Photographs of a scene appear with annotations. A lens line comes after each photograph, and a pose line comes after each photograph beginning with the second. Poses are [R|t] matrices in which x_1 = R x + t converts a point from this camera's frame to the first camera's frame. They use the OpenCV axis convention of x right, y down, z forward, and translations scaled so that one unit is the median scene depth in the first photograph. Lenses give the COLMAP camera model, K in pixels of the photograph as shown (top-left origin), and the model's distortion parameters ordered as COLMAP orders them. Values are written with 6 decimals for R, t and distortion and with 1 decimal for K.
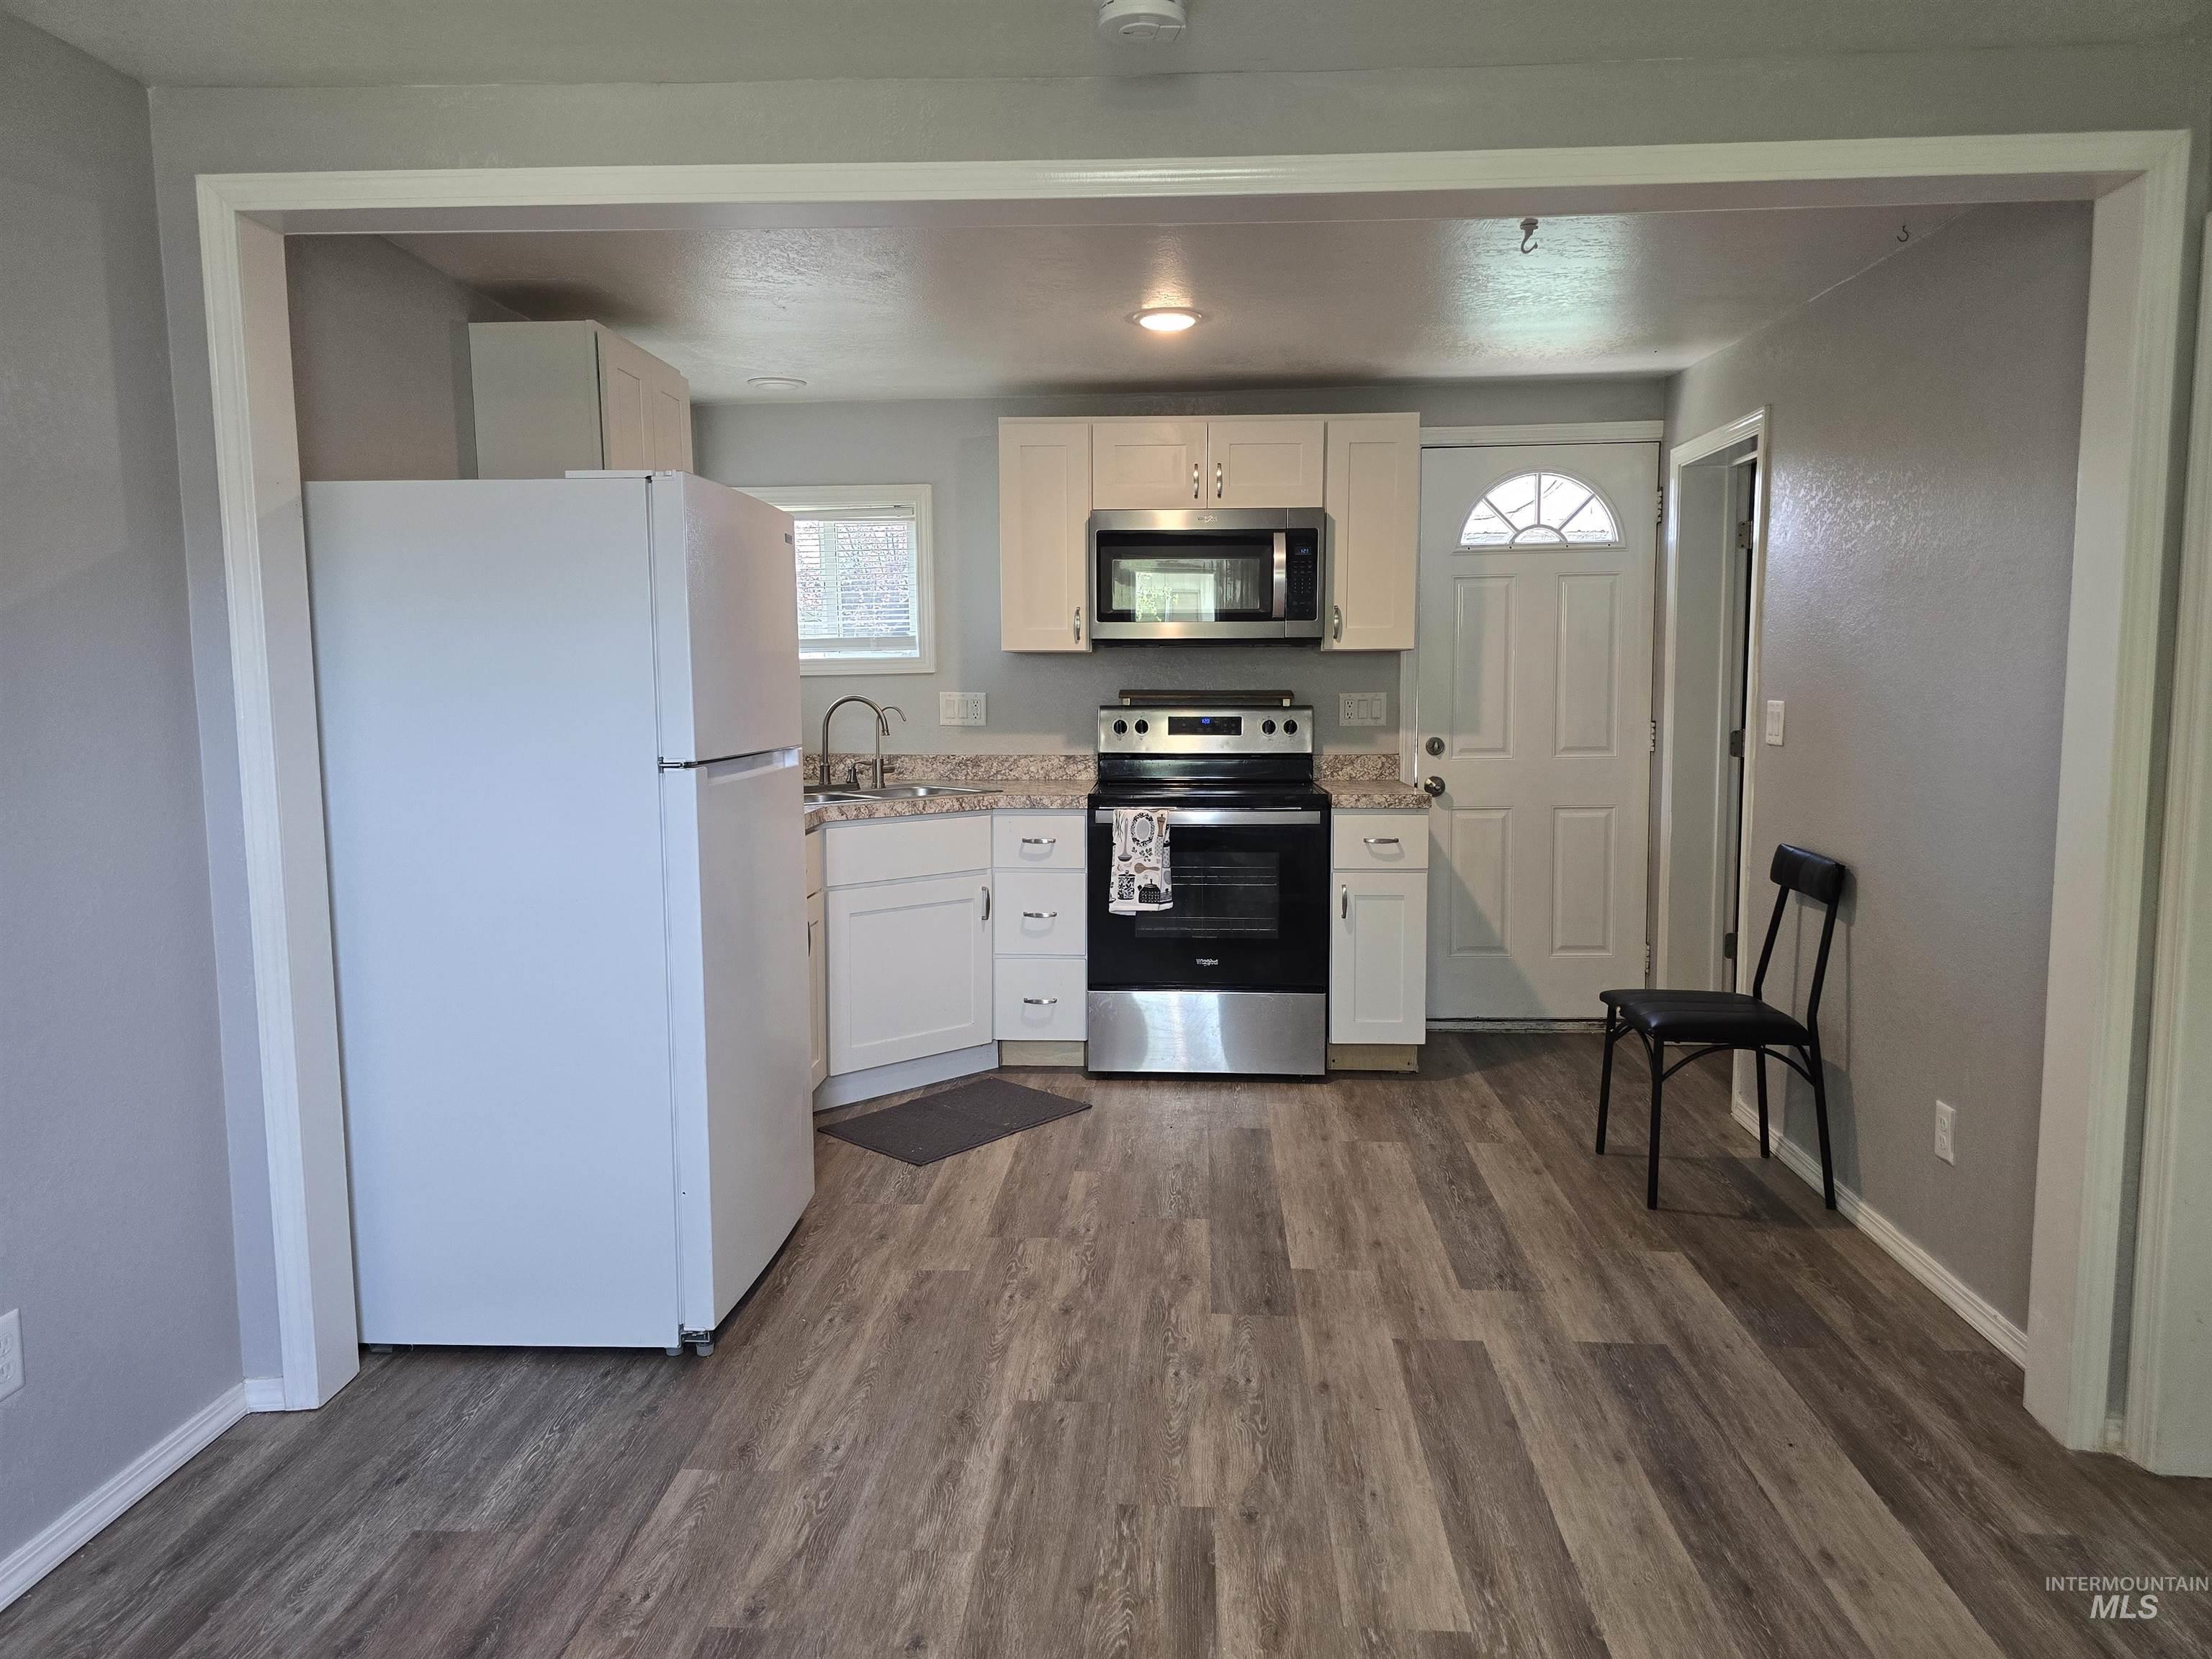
lens RADIAL K [[1474.2, 0, 1109.2], [0, 1474.2, 823.7], [0, 0, 1]] dist [0.082584, -0.092793]
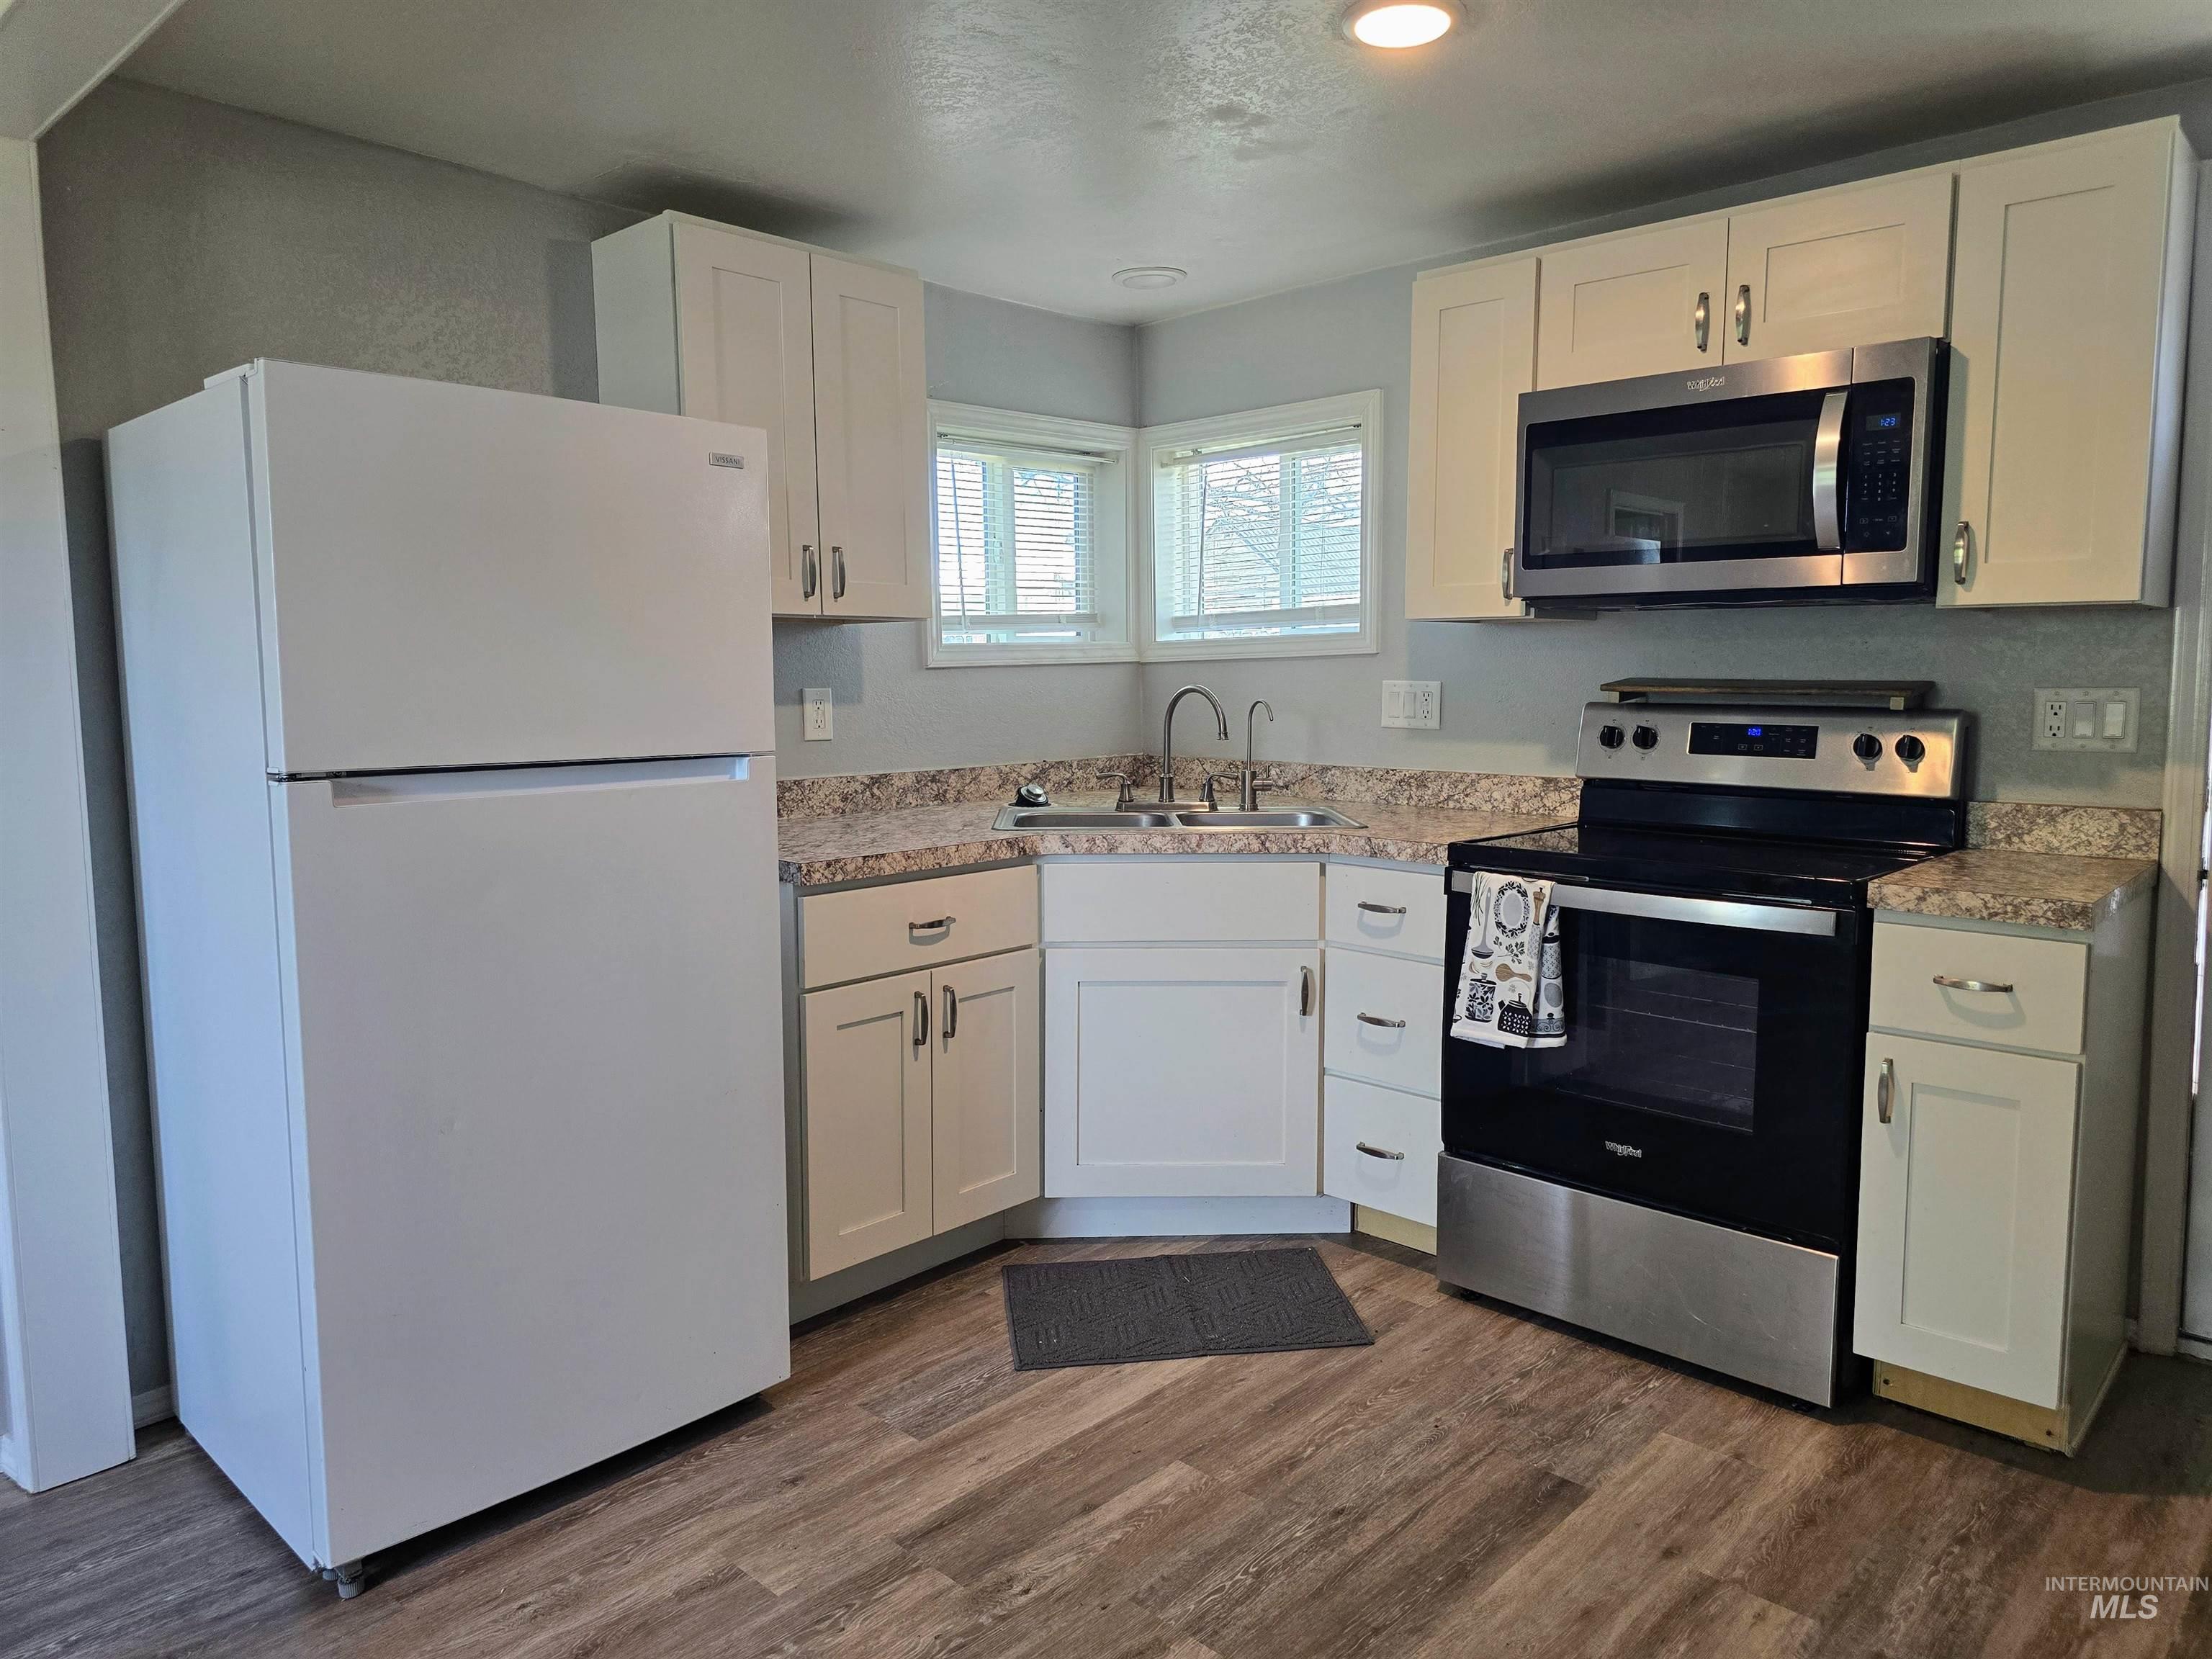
lens RADIAL K [[1486.8, 0, 1114.0], [0, 1486.8, 808.2], [0, 0, 1]] dist [0.068746, -0.070991]
pose [[0.763854, 0.065142, -0.642093, 0.286269], [-0.066550, 0.997540, 0.022033, -0.039767], [0.641949, 0.025901, 0.766310, 0.421397]]
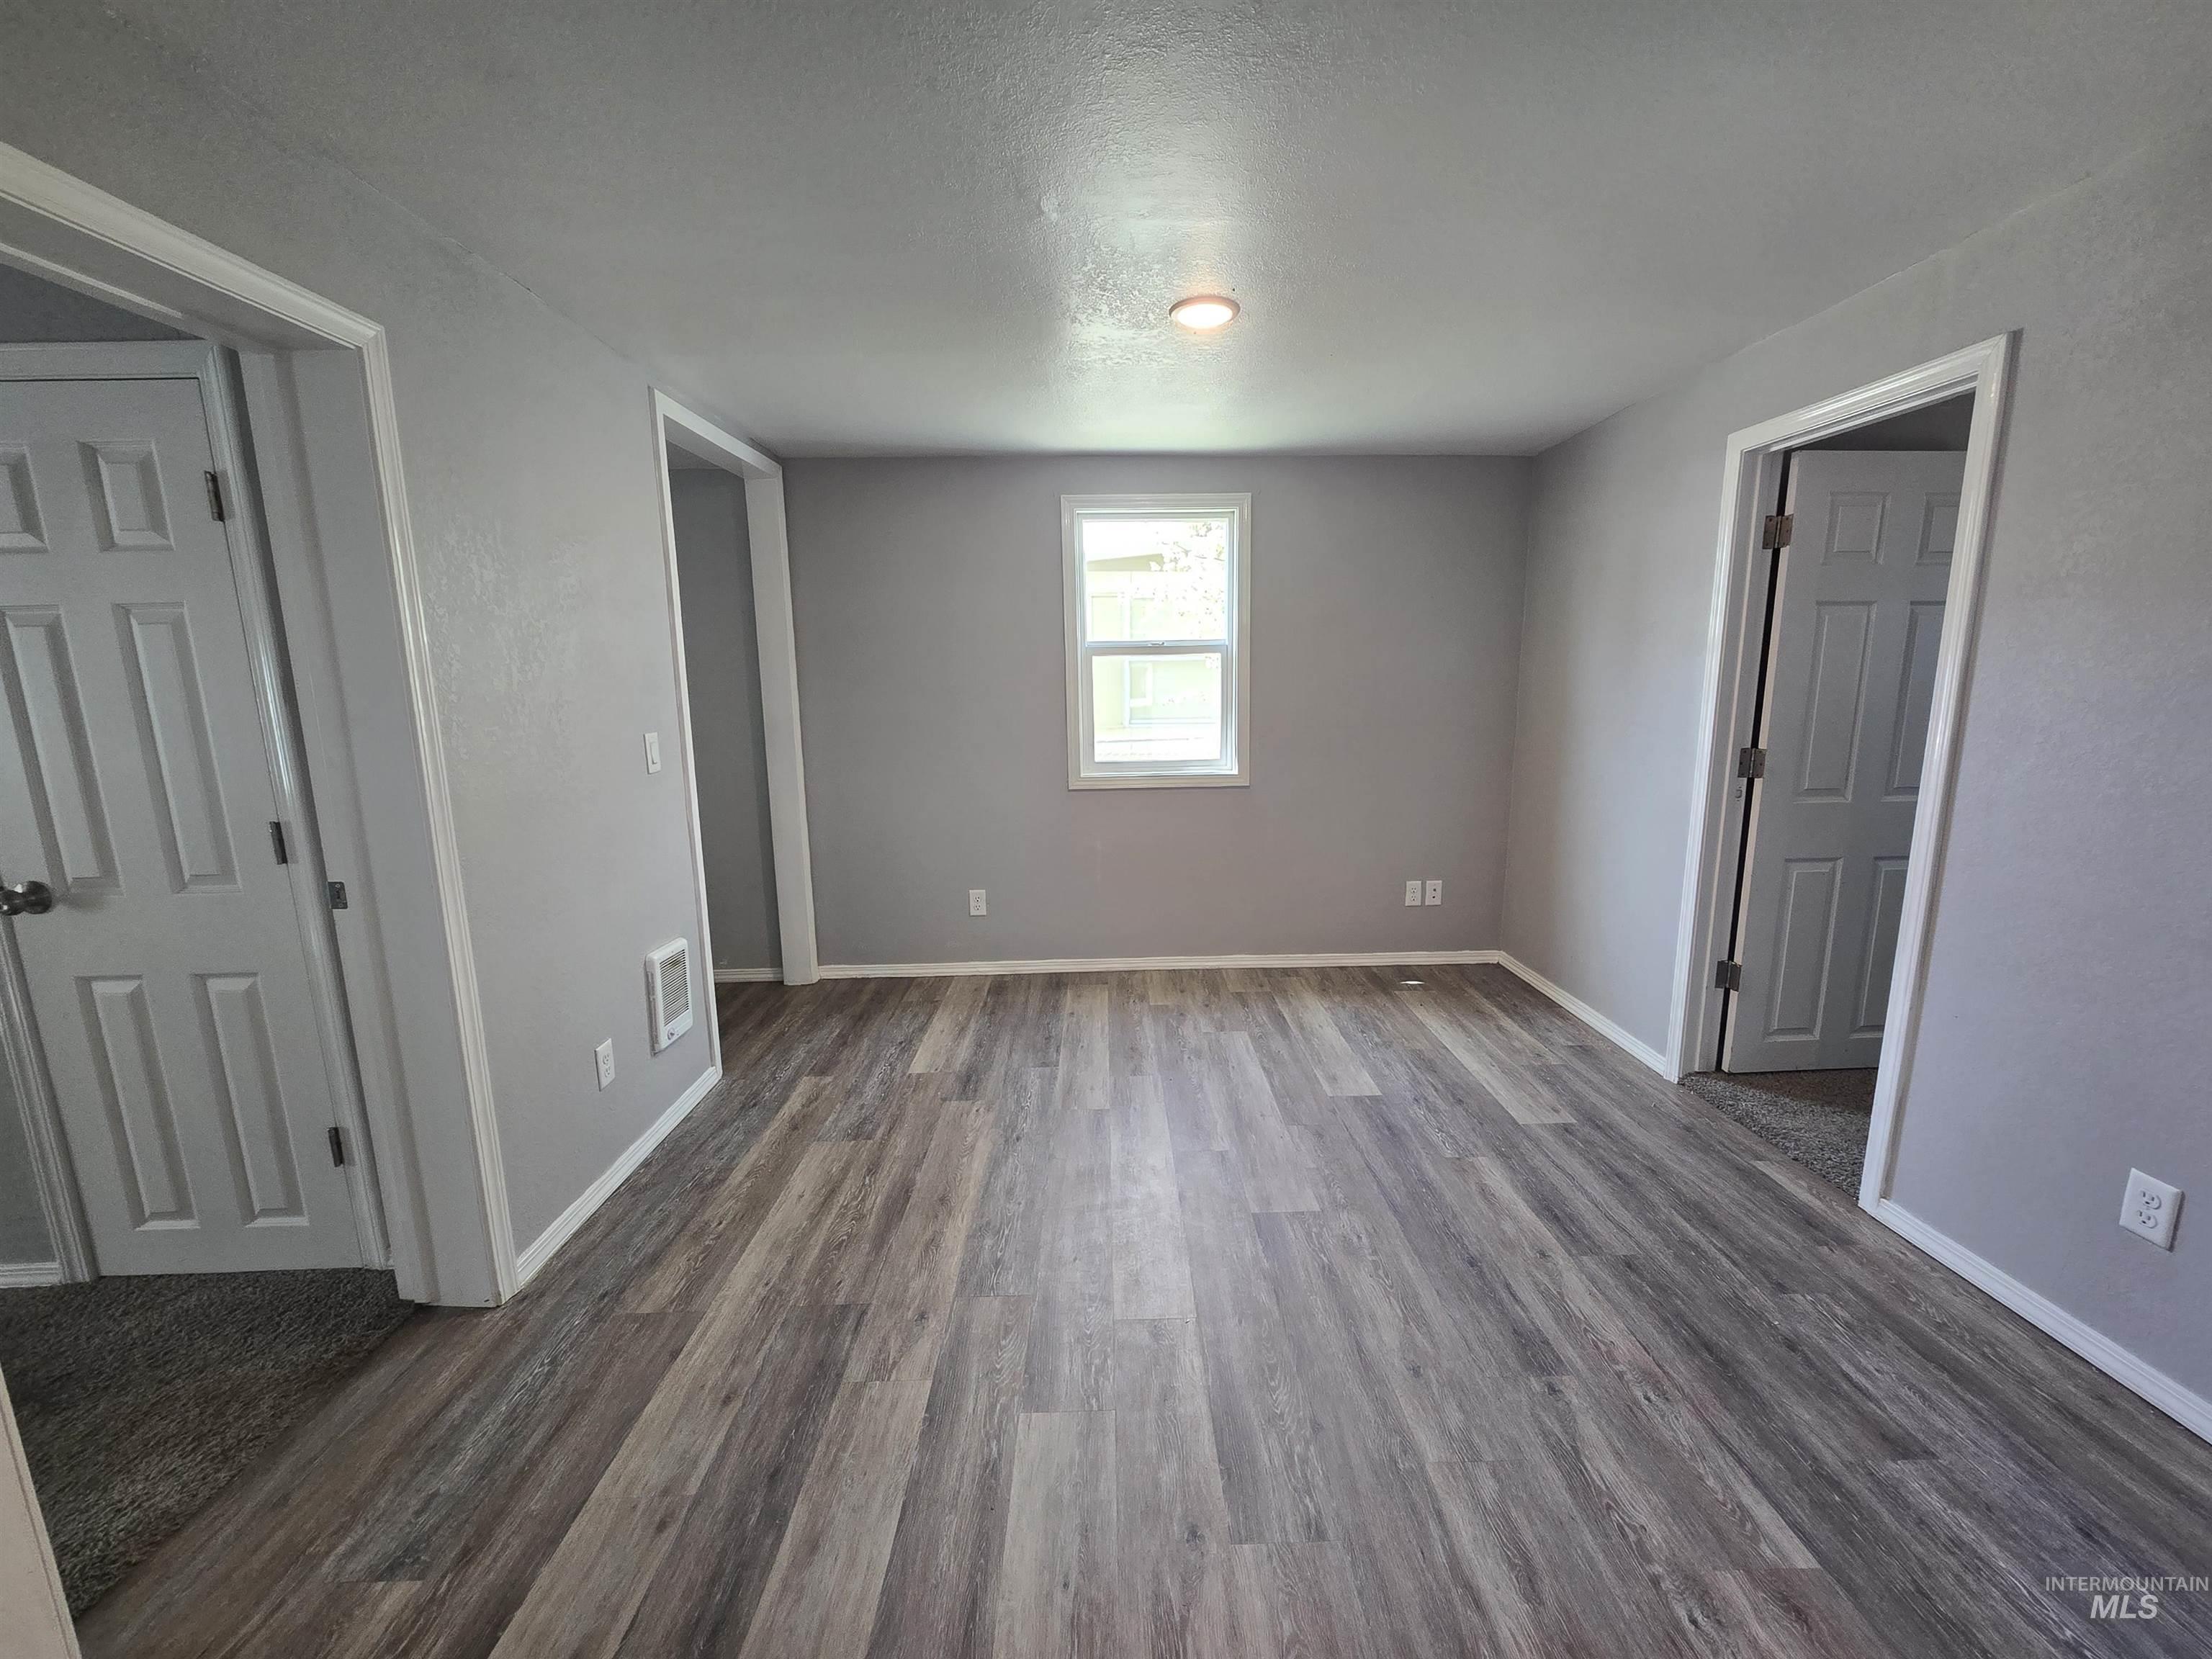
lens RADIAL K [[899.1, 0, 1120.5], [0, 899.1, 835.4], [0, 0, 1]] dist [-0.007570, -0.000312]
pose [[-0.996352, 0.032931, -0.078723, 0.089429], [0.009738, 0.960388, 0.278496, -0.080928], [0.084776, 0.276714, -0.957206, 0.734990]]
